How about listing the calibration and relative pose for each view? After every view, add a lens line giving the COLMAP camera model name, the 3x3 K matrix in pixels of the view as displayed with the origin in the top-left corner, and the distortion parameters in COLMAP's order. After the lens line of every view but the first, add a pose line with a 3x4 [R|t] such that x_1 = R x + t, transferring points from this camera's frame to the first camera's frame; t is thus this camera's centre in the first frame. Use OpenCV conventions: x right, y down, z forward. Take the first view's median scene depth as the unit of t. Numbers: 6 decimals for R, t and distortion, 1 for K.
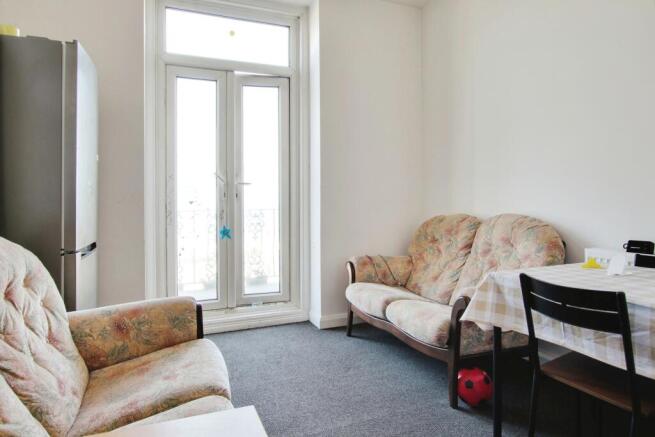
lens RADIAL K [[403.0, 0, 327.6], [0, 403.0, 184.7], [0, 0, 1]] dist [0.001786, 0.004494]
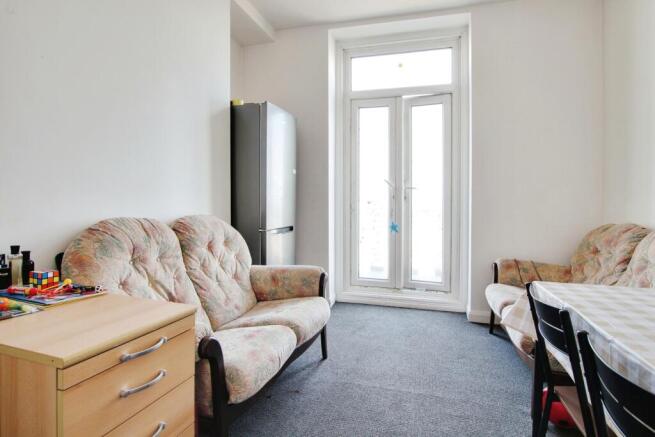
lens RADIAL K [[354.3, 0, 328.0], [0, 354.3, 193.3], [0, 0, 1]] dist [-0.022369, 0.001948]
pose [[0.779901, 0.007669, -0.625856, 0.292128], [0.001077, 0.999907, 0.013595, -0.001901], [0.625902, -0.011277, 0.779820, 0.024413]]
